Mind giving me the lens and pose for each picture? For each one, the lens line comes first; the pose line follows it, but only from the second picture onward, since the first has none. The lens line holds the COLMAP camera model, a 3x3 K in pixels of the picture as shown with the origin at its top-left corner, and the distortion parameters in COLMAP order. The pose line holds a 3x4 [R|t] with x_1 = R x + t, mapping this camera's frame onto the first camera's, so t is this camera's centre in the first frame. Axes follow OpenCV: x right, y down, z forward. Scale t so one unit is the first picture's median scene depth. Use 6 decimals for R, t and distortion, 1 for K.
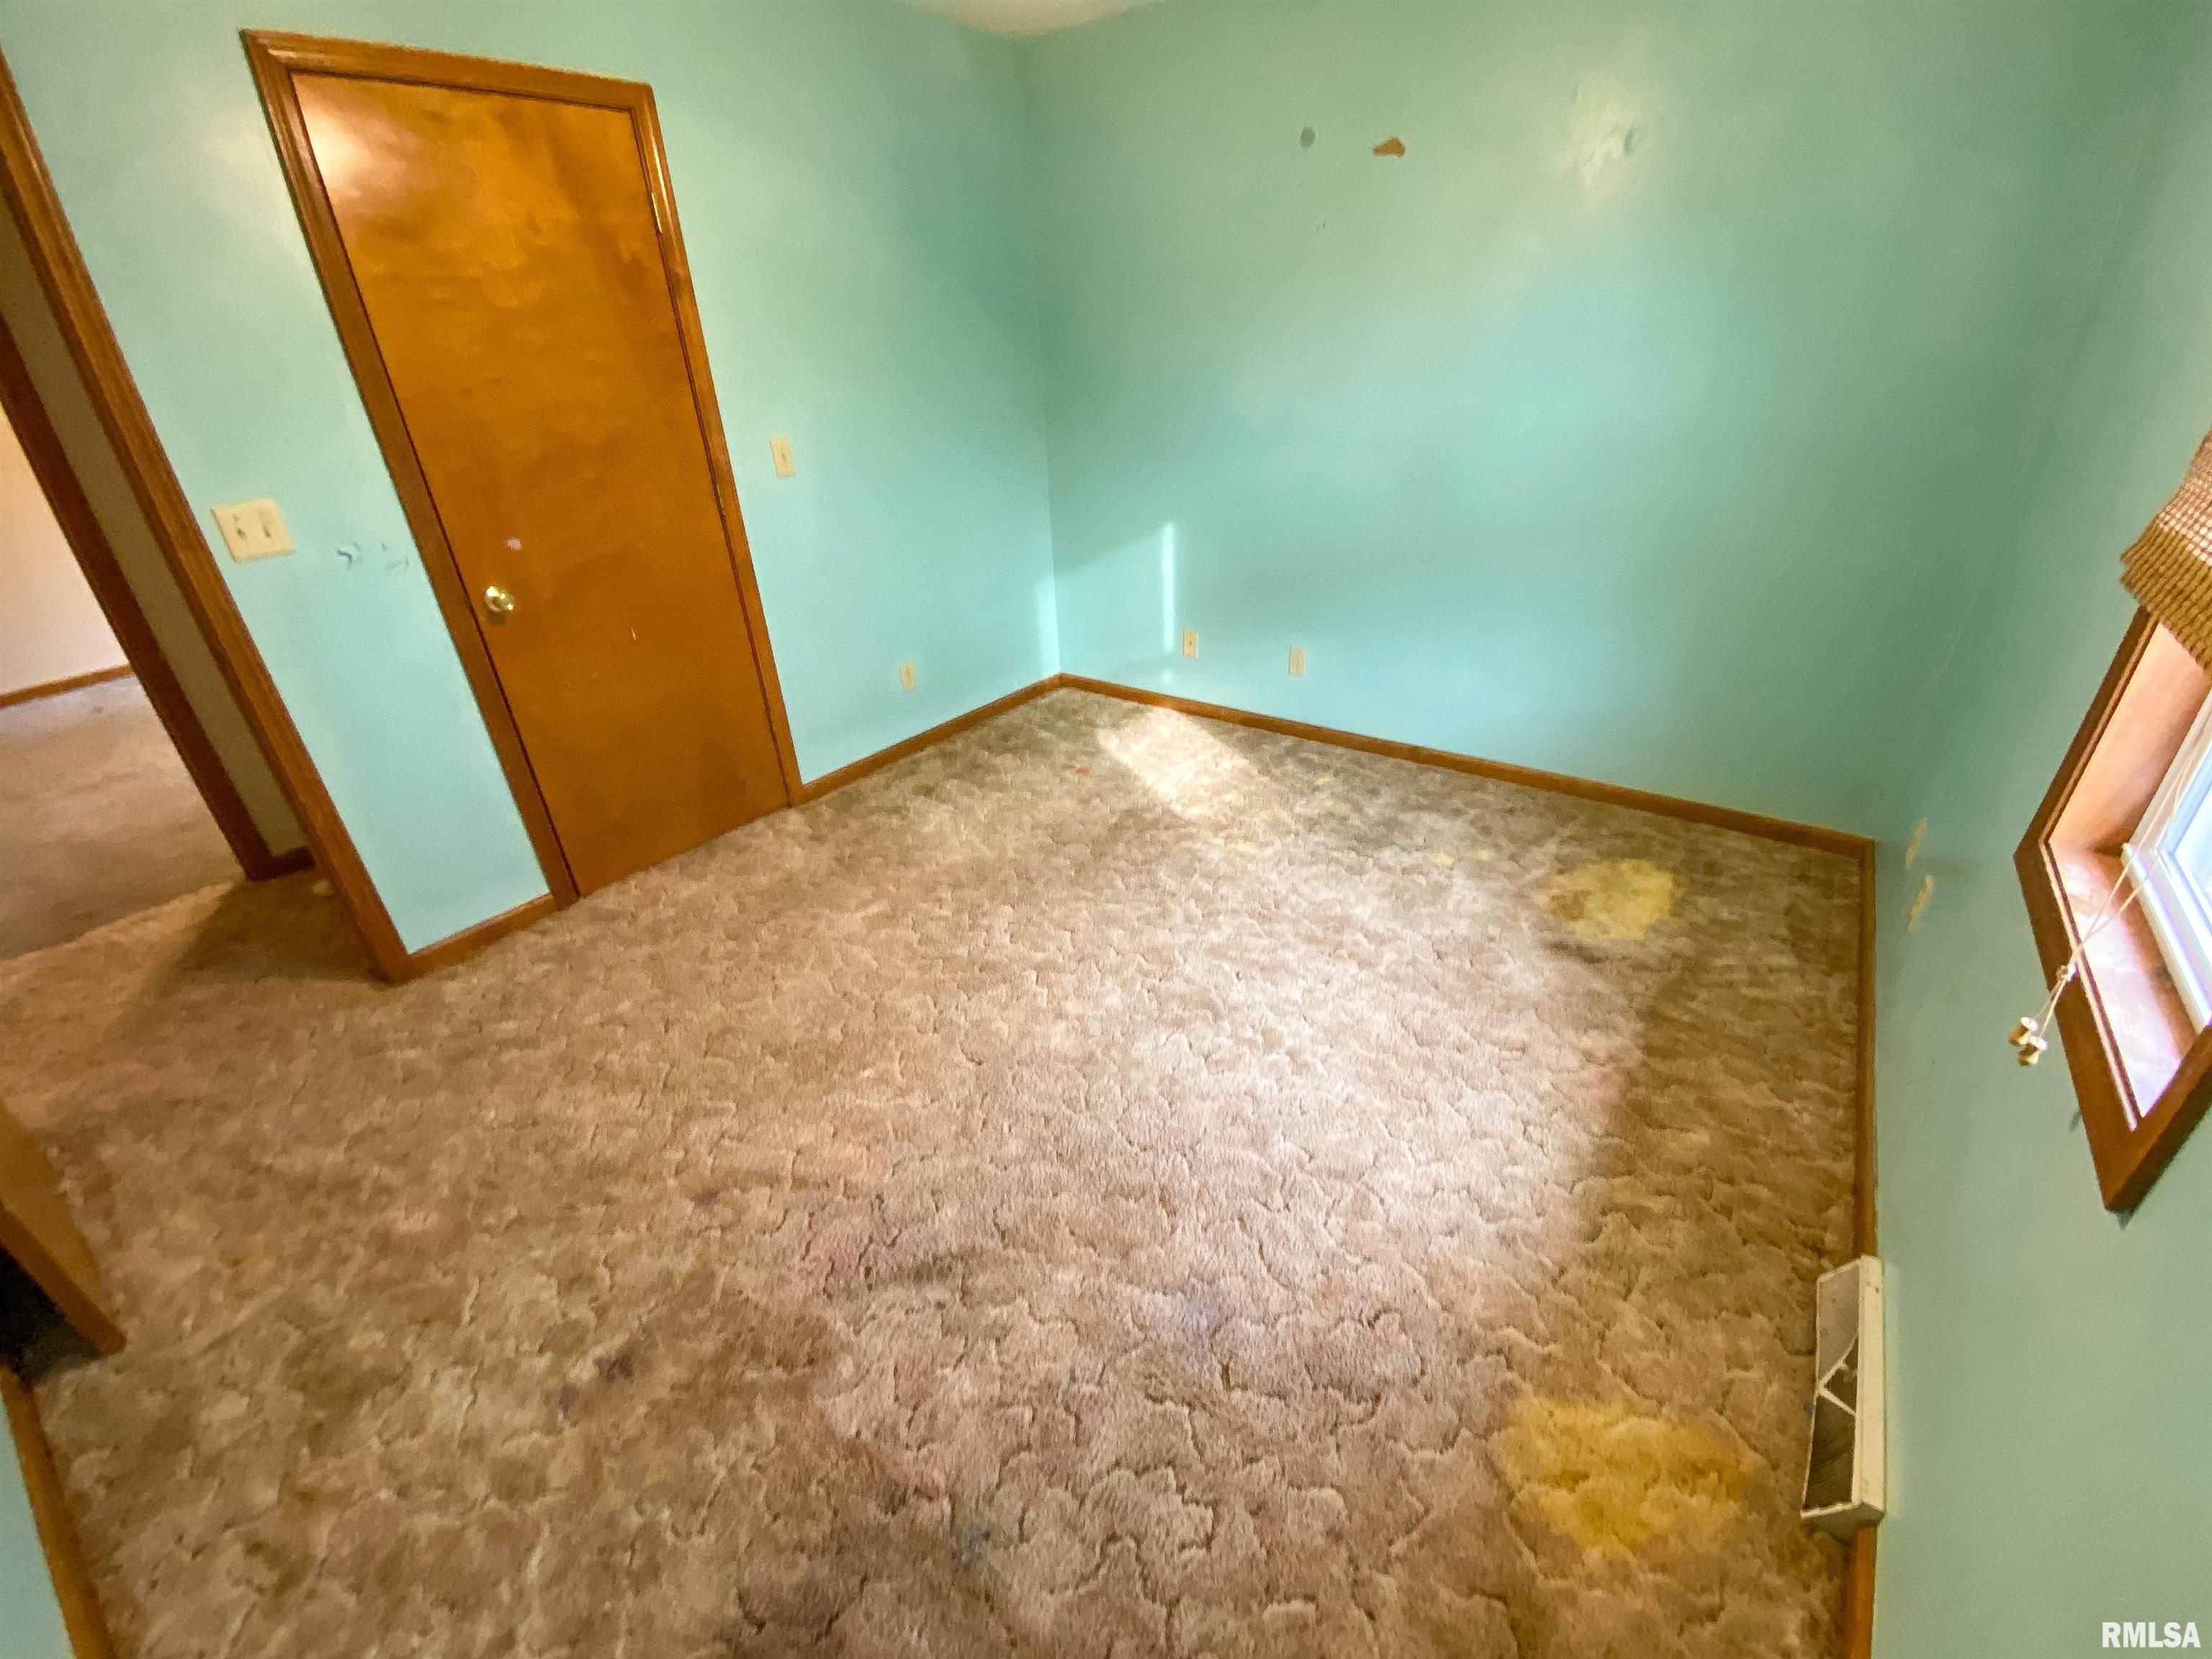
lens RADIAL K [[891.8, 0, 1107.6], [0, 891.8, 834.5], [0, 0, 1]] dist [0.029169, -0.023459]
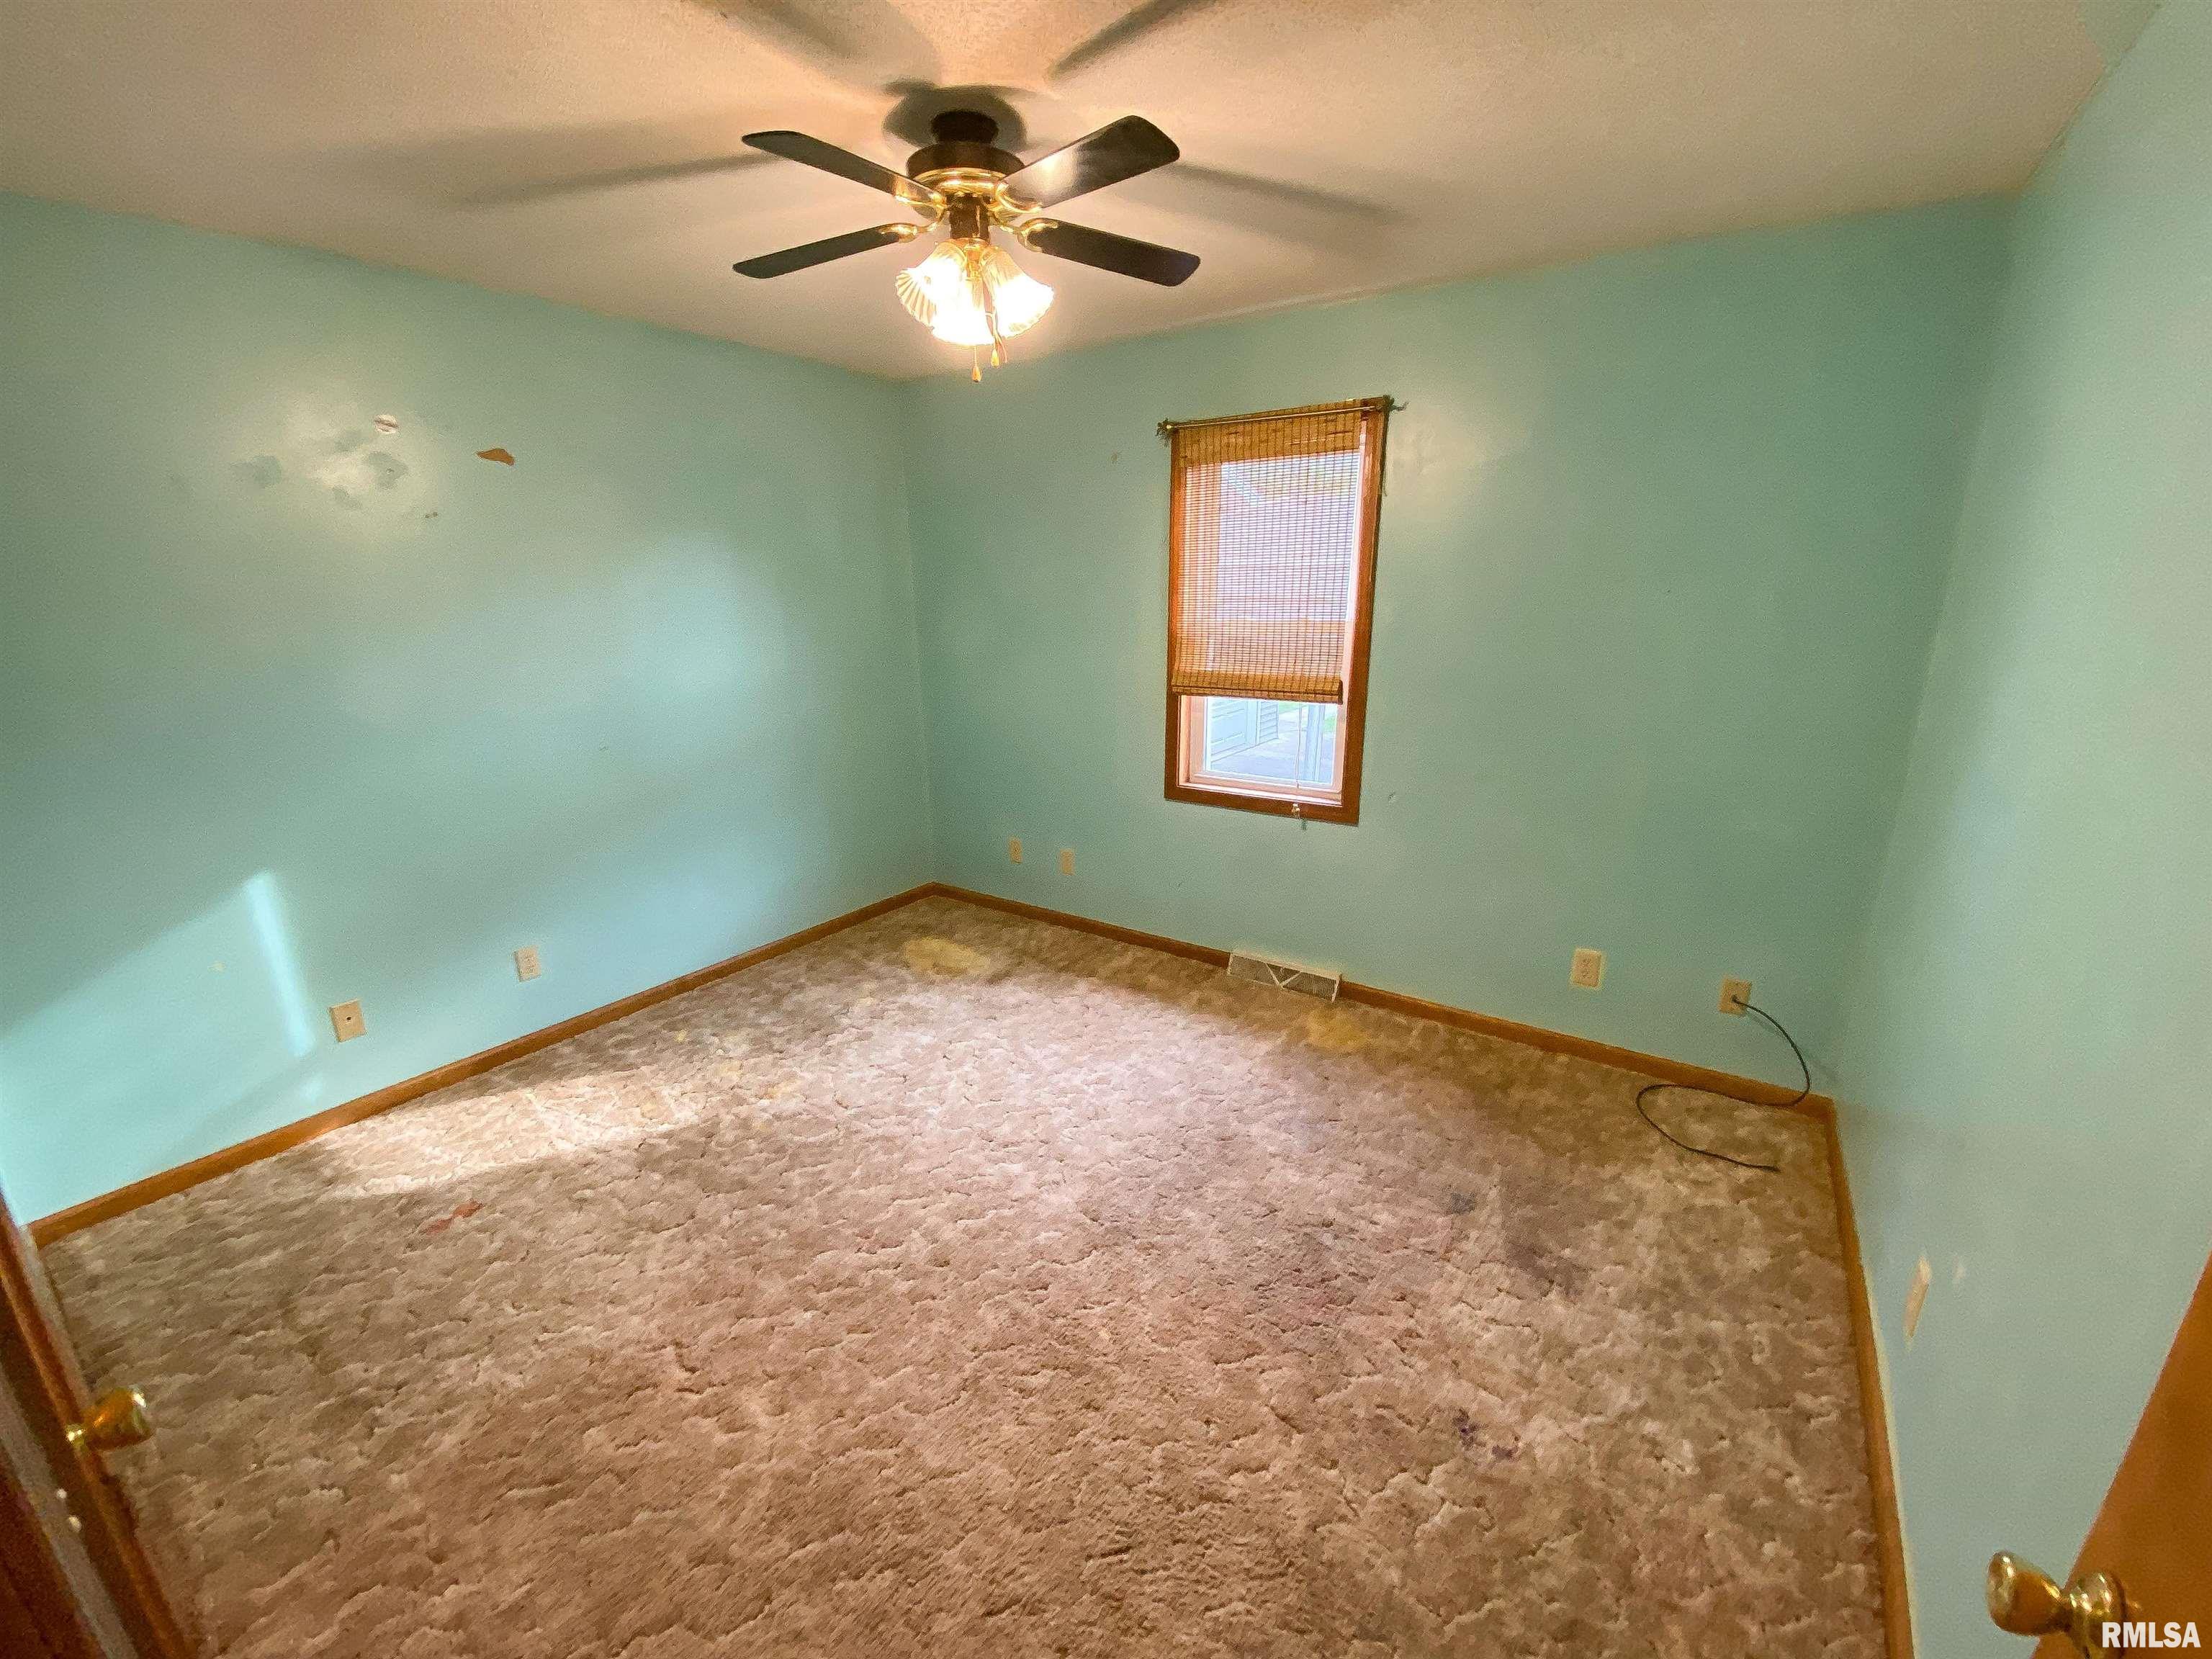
lens RADIAL K [[891.8, 0, 1107.6], [0, 891.8, 834.5], [0, 0, 1]] dist [0.029169, -0.023459]
pose [[-0.045678, -0.231619, 0.971734, -0.928820], [0.486862, 0.844238, 0.224115, -0.332317], [-0.872284, 0.483337, 0.074204, 0.601875]]
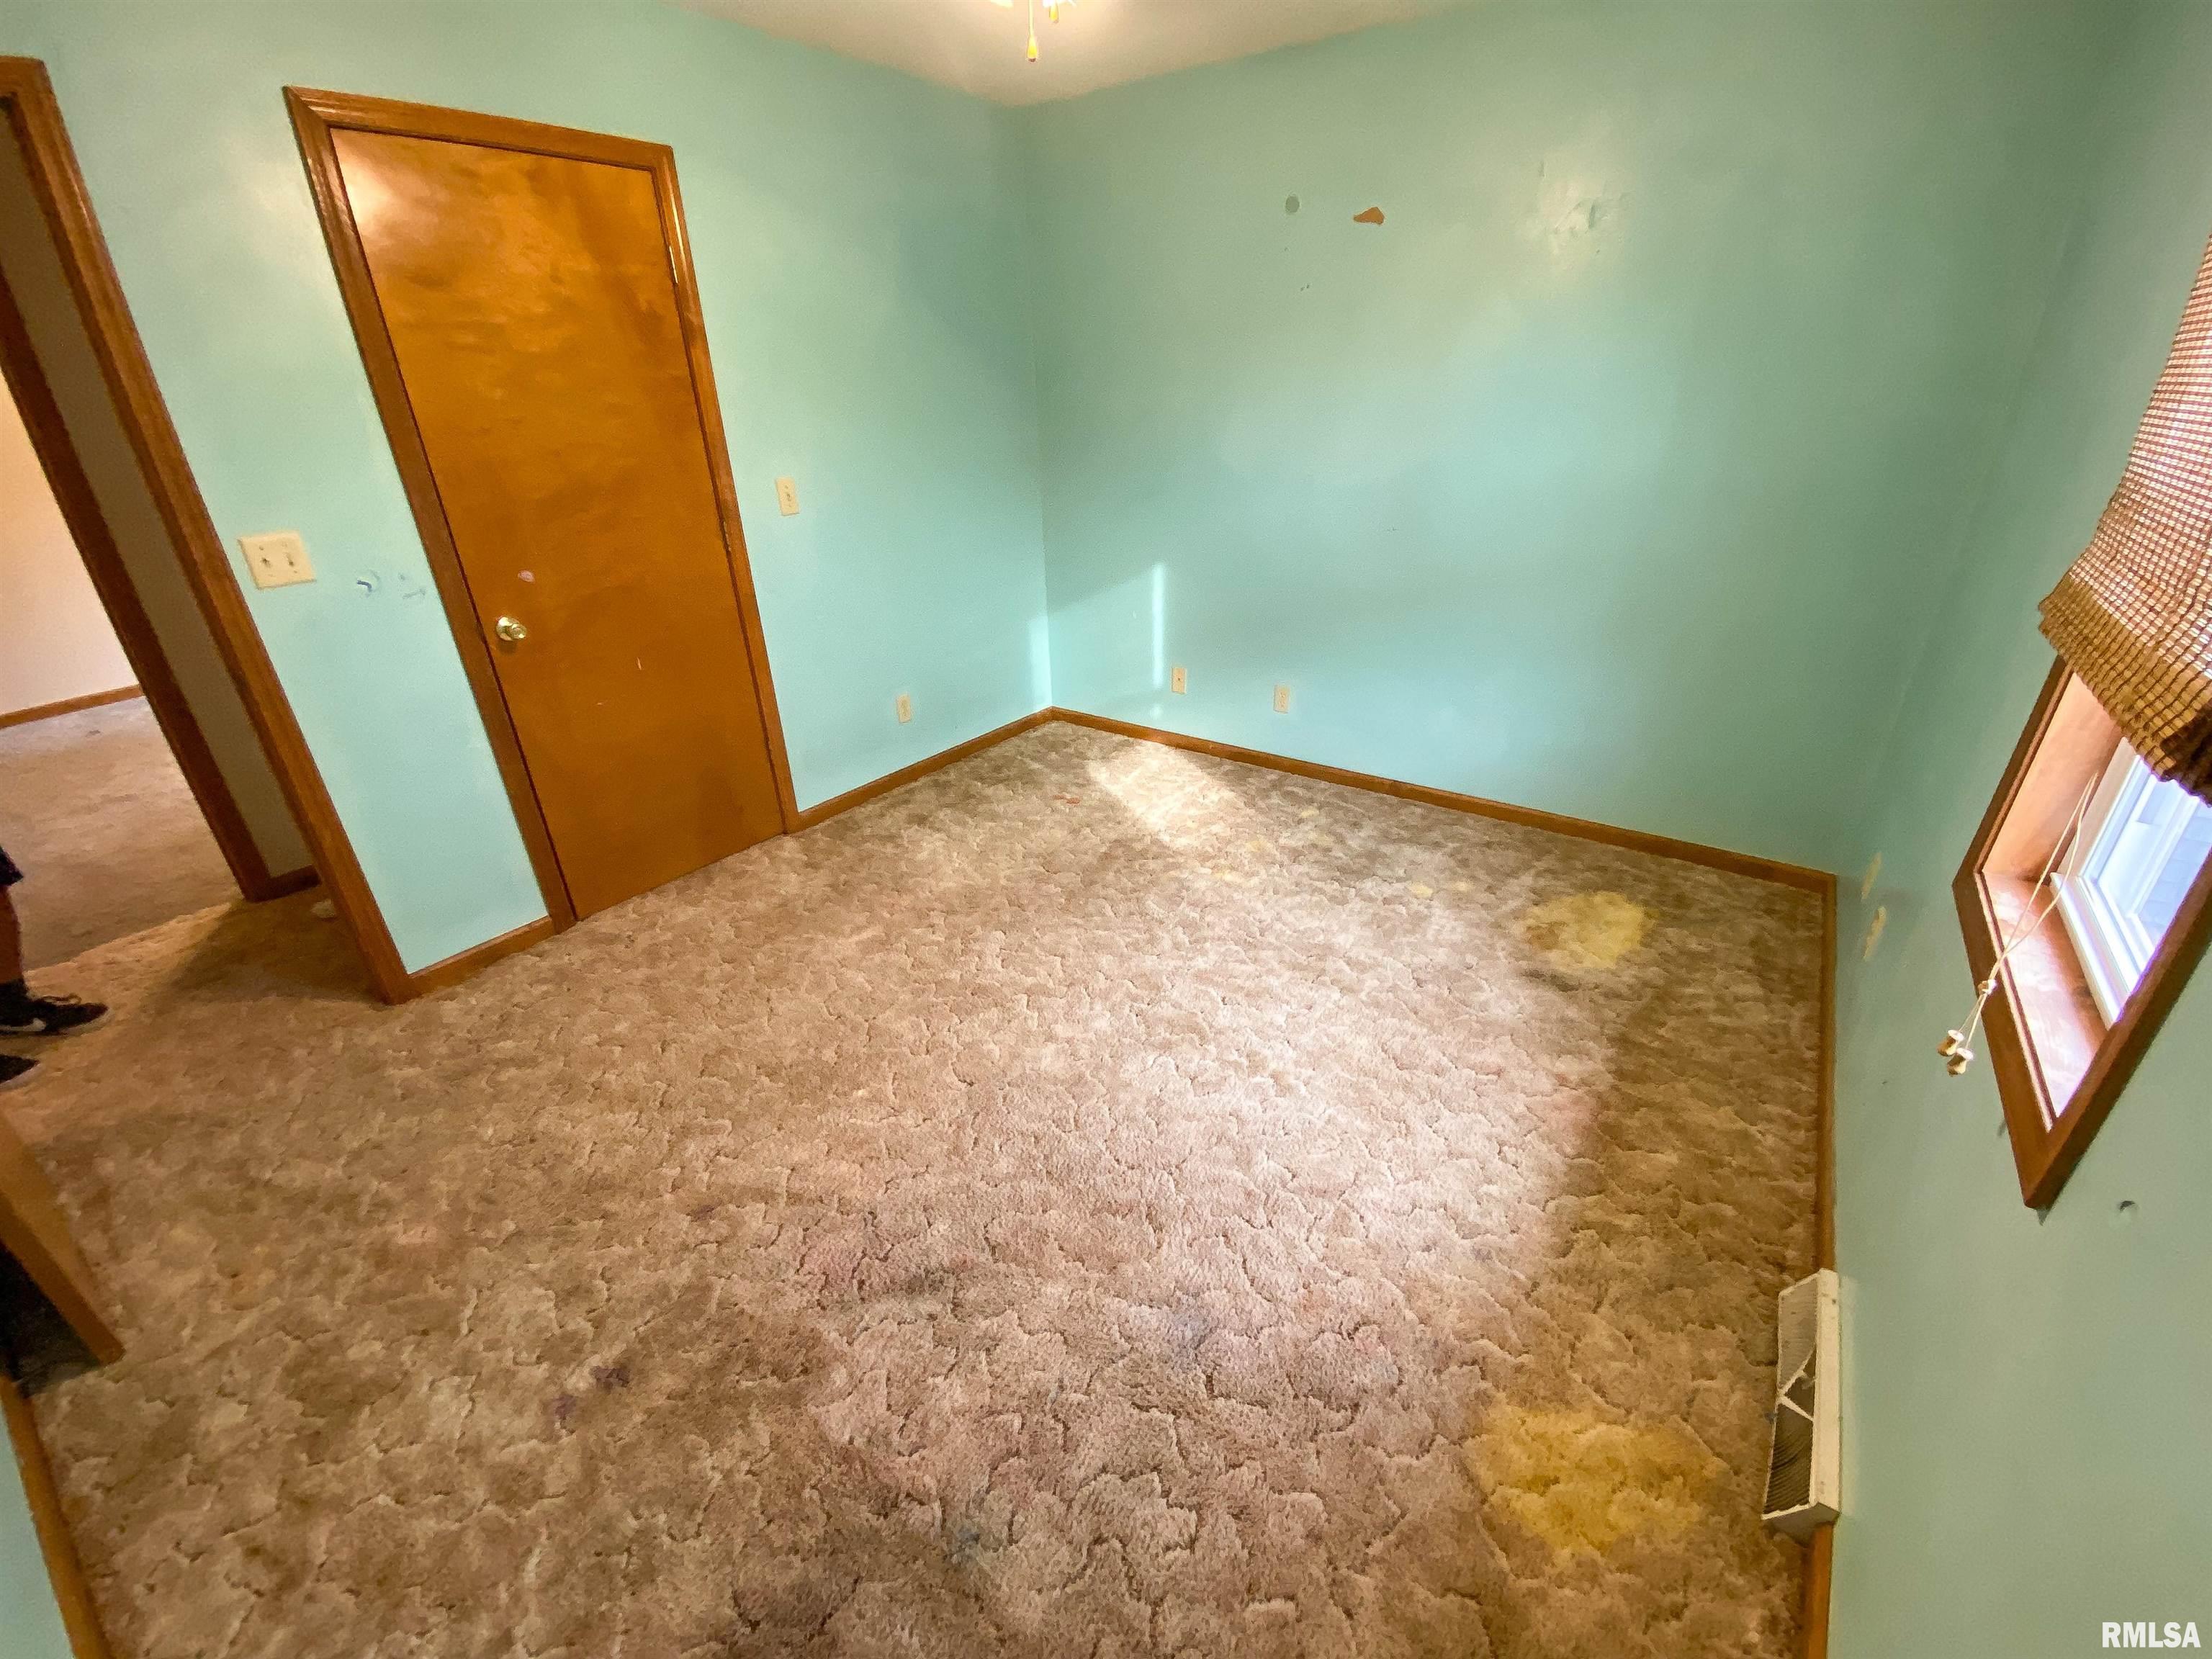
lens RADIAL K [[891.8, 0, 1107.6], [0, 891.8, 834.5], [0, 0, 1]] dist [0.029169, -0.023459]
pose [[0.999863, 0.009239, 0.013758, -0.003342], [-0.008703, 0.999219, -0.038554, 0.007766], [-0.014104, 0.038429, 0.999162, -0.031032]]
